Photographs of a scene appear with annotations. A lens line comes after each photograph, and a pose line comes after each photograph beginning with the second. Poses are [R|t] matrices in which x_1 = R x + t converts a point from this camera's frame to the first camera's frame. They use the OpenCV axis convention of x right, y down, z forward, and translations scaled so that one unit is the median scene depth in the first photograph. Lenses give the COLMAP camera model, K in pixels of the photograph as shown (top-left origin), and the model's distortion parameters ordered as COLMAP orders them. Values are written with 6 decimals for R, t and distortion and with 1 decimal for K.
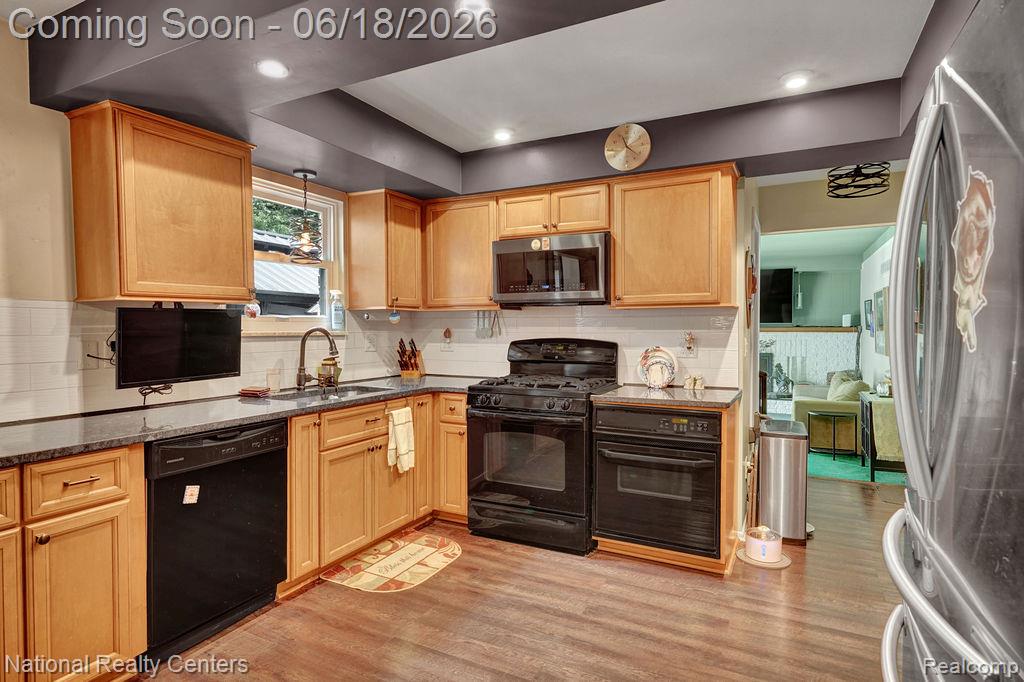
lens RADIAL K [[548.5, 0, 506.7], [0, 548.5, 339.4], [0, 0, 1]] dist [0.003815, 0.002747]
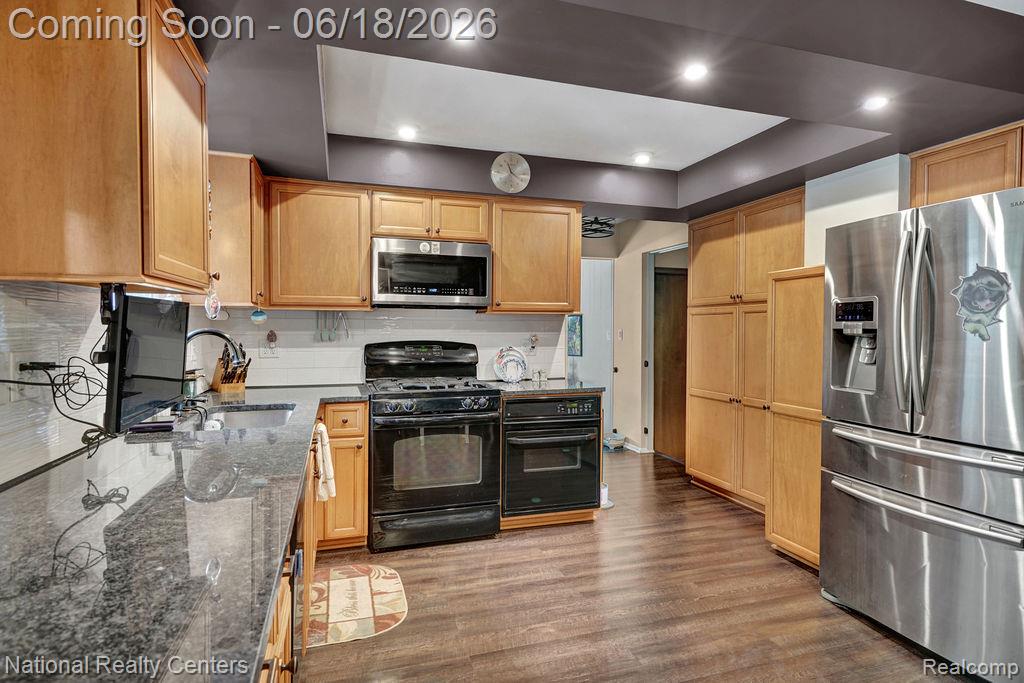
lens RADIAL K [[548.5, 0, 510.0], [0, 548.5, 338.0], [0, 0, 1]] dist [0.003815, 0.002747]
pose [[0.704316, -0.008305, 0.709838, -0.576186], [0.011947, 0.999929, -0.000155, -0.005306], [-0.709786, 0.008590, 0.704365, 0.190796]]
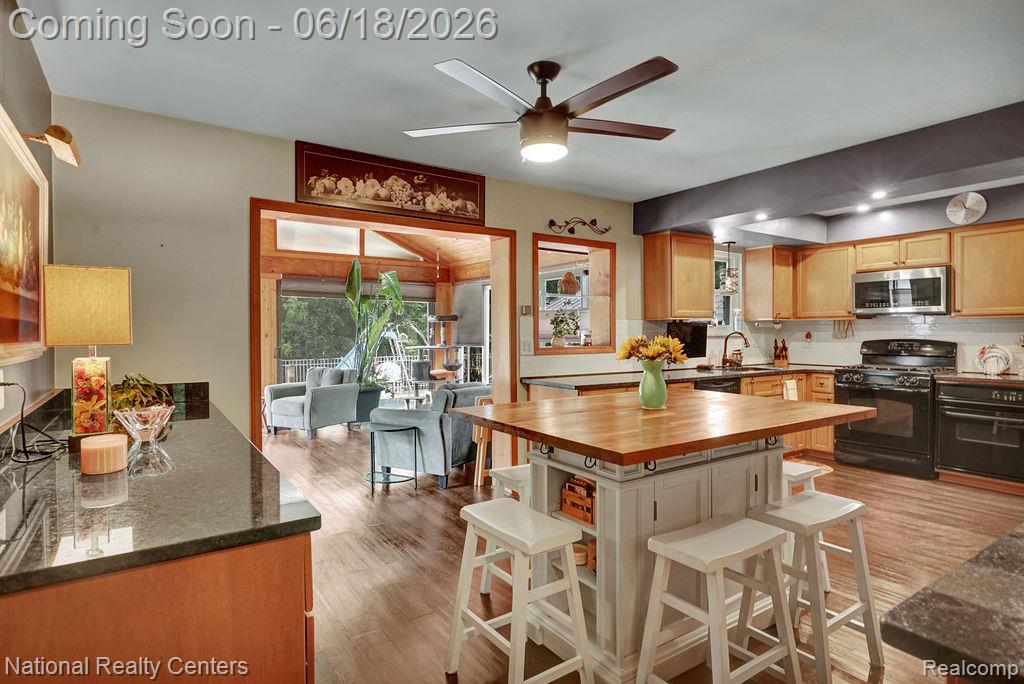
lens RADIAL K [[548.5, 0, 506.9], [0, 548.5, 338.9], [0, 0, 1]] dist [0.003815, 0.002747]
pose [[0.881511, 0.005410, -0.472133, -0.160470], [-0.008718, 0.999950, -0.004820, 0.015911], [0.472083, 0.008365, 0.881514, -0.851831]]
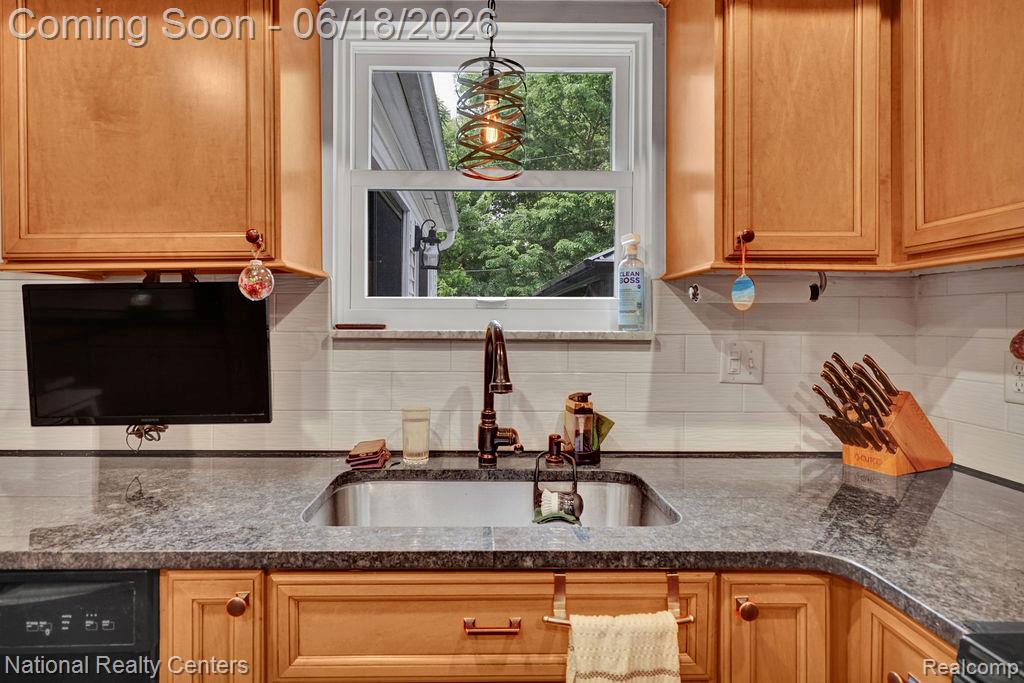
lens RADIAL K [[548.5, 0, 501.4], [0, 548.5, 316.1], [0, 0, 1]] dist [0.003815, 0.002747]
pose [[0.475166, -0.009522, -0.879845, 0.022725], [-0.023948, 0.999431, -0.023750, -0.015355], [0.879570, 0.032356, 0.474668, 0.793340]]
